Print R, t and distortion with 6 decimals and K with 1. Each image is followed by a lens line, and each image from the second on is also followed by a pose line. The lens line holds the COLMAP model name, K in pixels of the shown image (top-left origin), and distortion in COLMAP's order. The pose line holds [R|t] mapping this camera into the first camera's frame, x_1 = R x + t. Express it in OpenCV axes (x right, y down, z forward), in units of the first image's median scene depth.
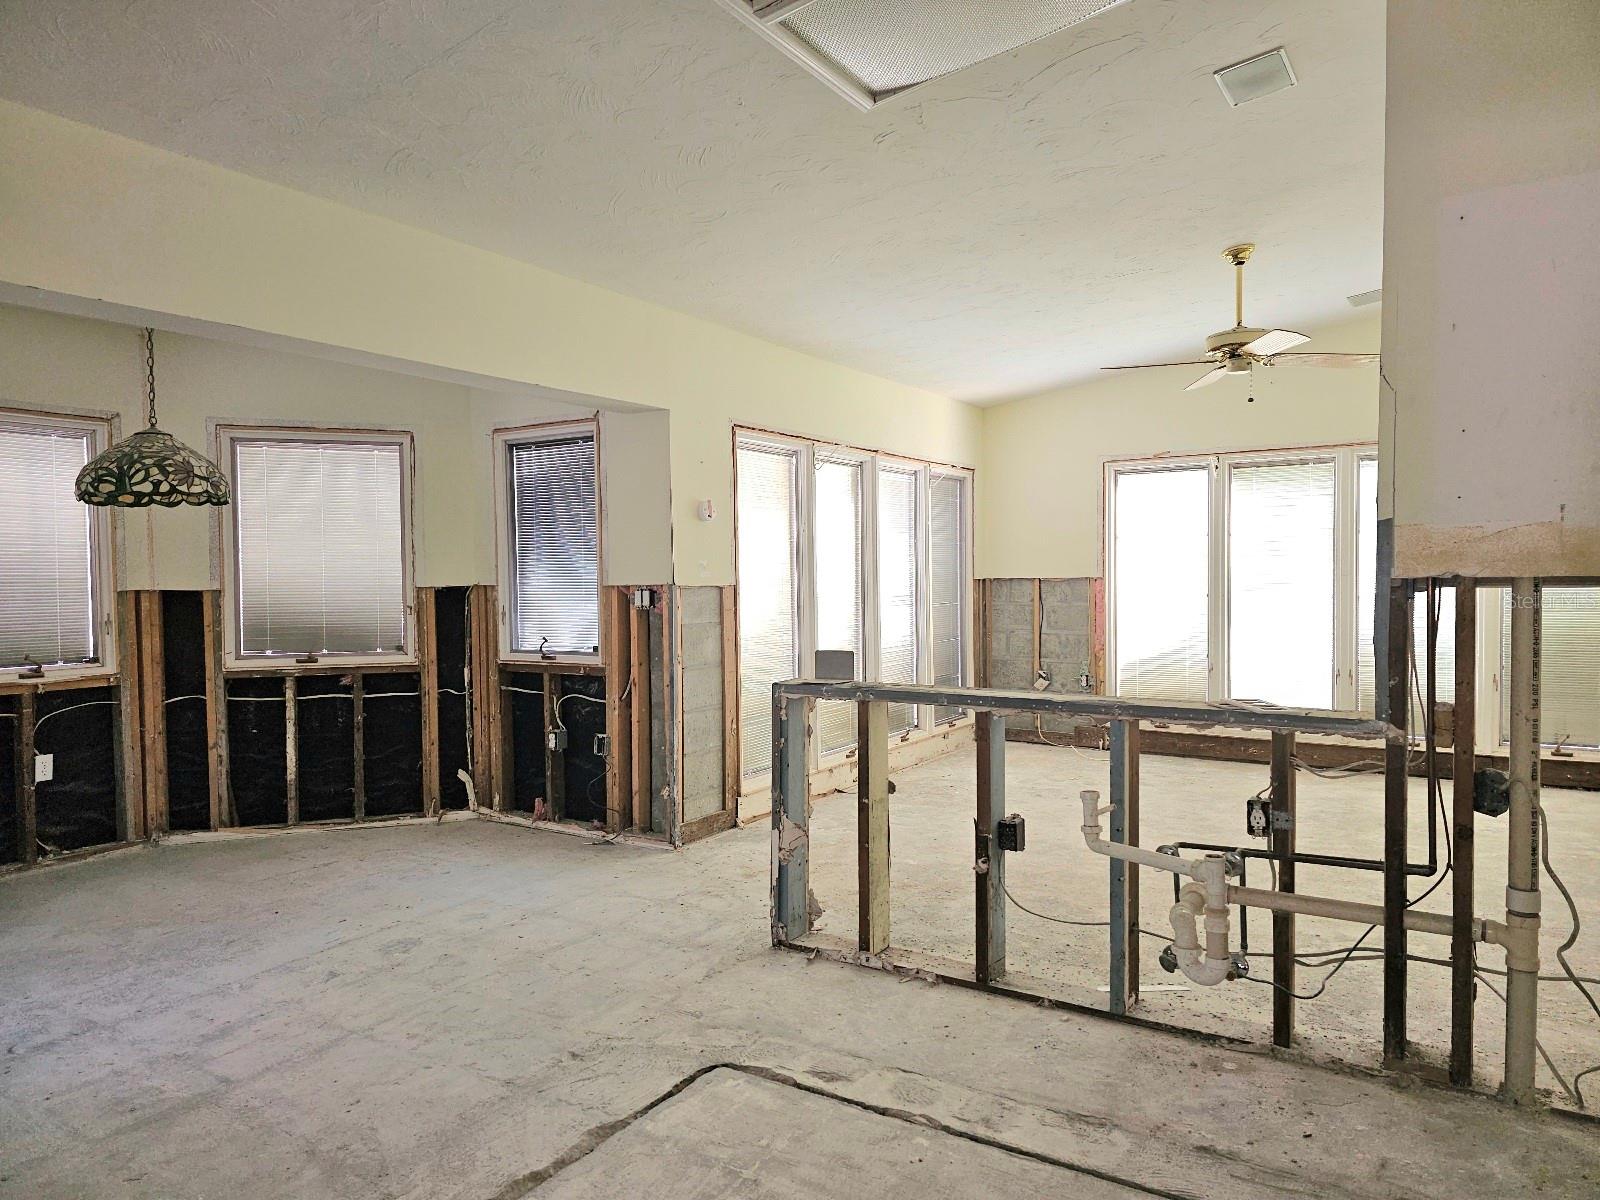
lens RADIAL K [[1086.6, 0, 808.1], [0, 1086.6, 591.2], [0, 0, 1]] dist [0.069476, -0.047336]
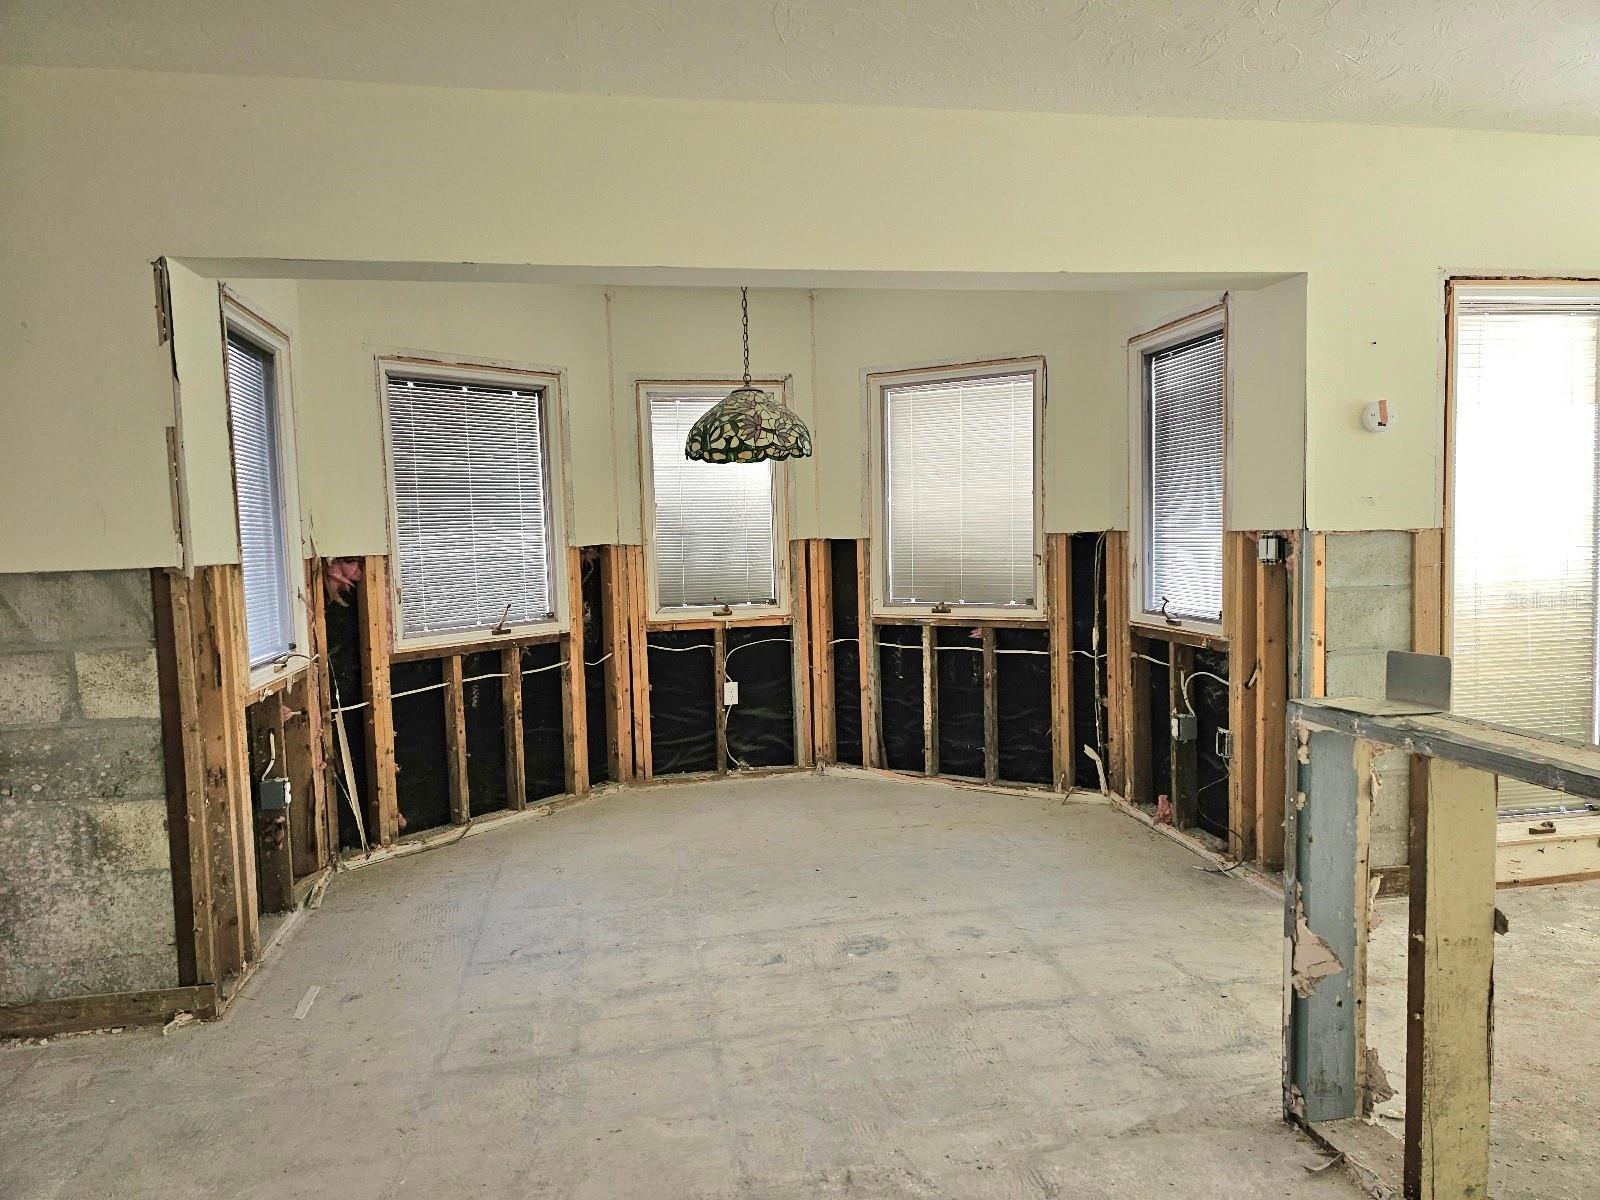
lens RADIAL K [[1086.6, 0, 783.0], [0, 1086.6, 601.4], [0, 0, 1]] dist [0.069476, -0.047336]
pose [[0.672768, 0.043023, -0.738602, 0.164931], [0.009871, 0.997697, 0.067106, -0.010792], [0.739788, -0.052438, 0.670794, 0.273022]]
